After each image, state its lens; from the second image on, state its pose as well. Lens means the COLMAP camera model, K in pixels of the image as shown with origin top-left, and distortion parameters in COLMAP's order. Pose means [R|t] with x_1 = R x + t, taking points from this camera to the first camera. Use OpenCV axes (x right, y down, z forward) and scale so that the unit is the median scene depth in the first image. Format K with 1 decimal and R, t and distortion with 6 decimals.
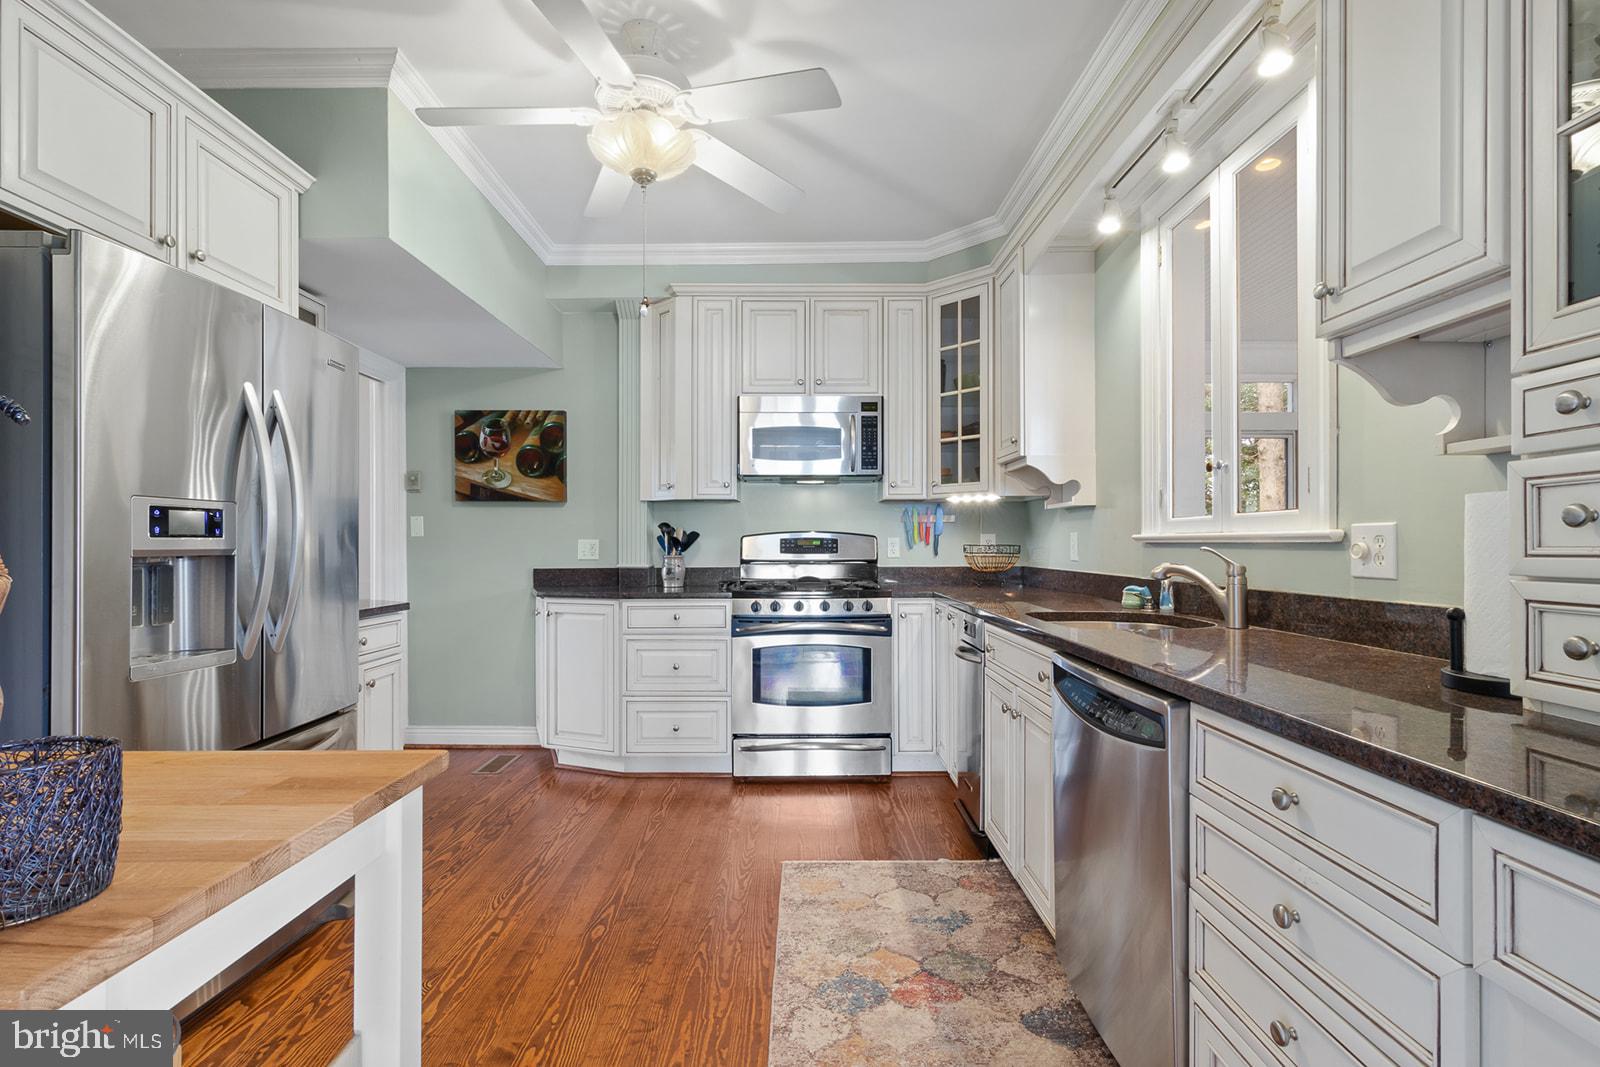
lens RADIAL K [[740.8, 0, 802.0], [0, 740.8, 516.1], [0, 0, 1]] dist [0.000795, 0.000081]
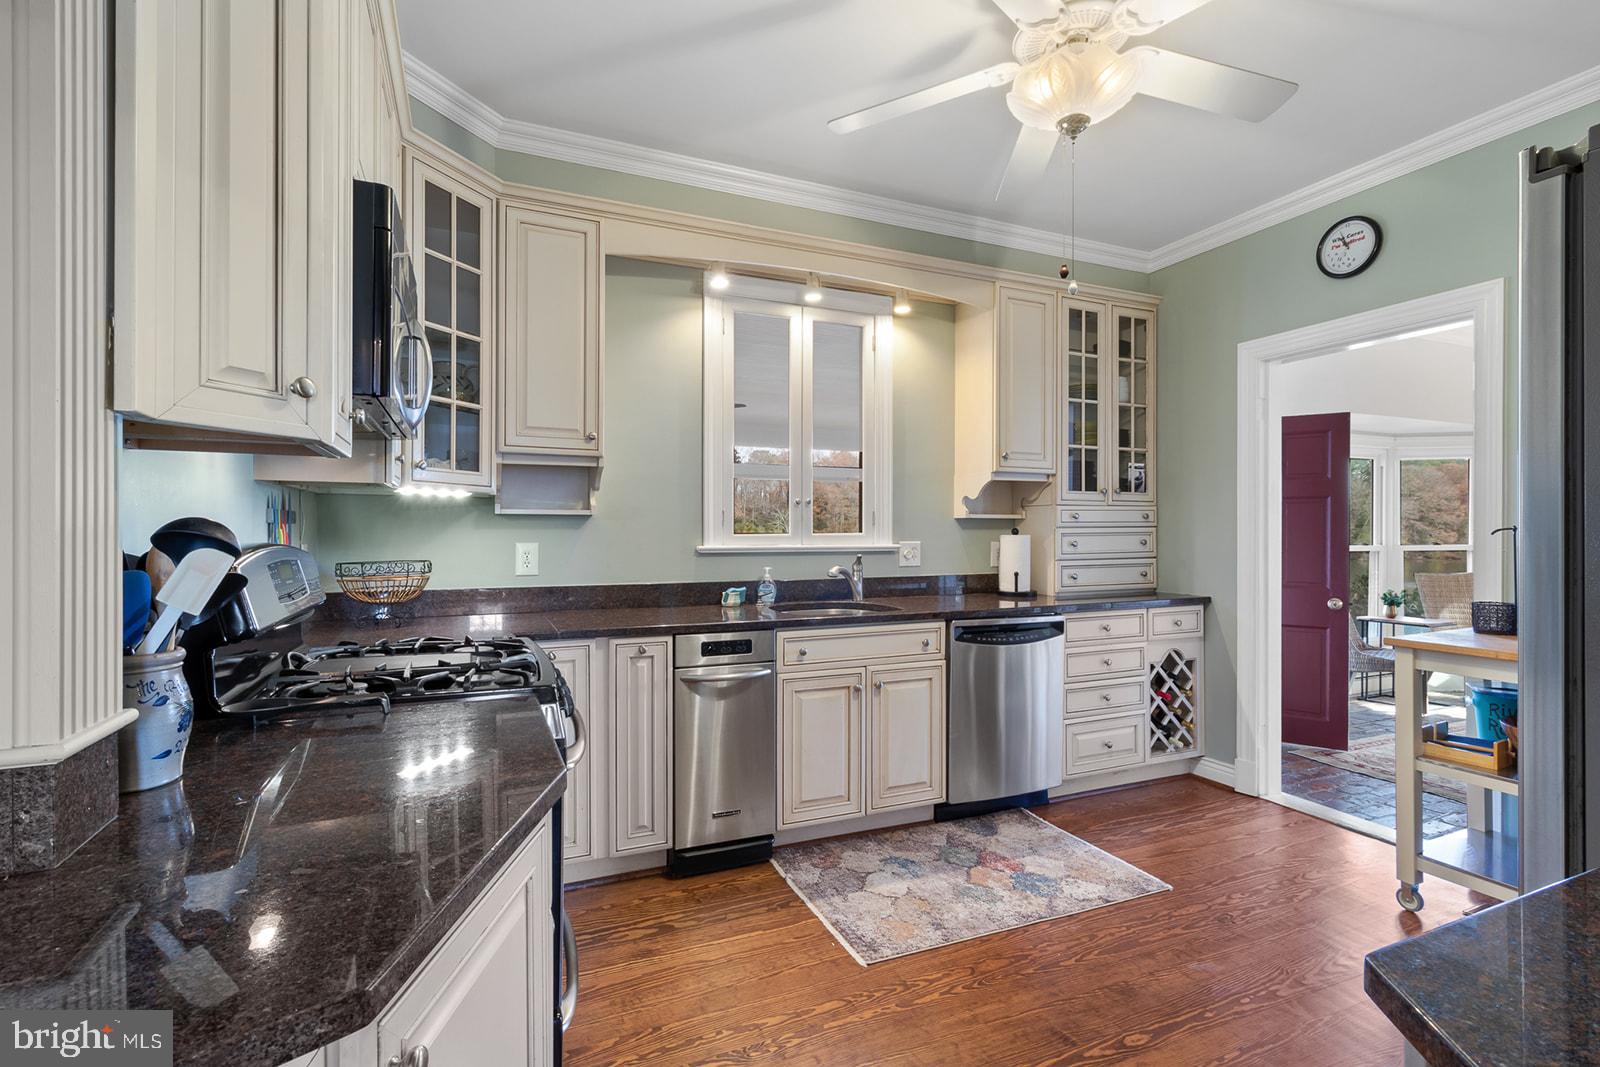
lens RADIAL K [[740.8, 0, 802.0], [0, 740.8, 516.1], [0, 0, 1]] dist [0.000795, 0.000081]
pose [[-0.387753, 0.020925, 0.921526, -0.927558], [-0.033419, 0.998766, -0.036741, 0.019622], [-0.921157, -0.045043, -0.386575, 1.731308]]
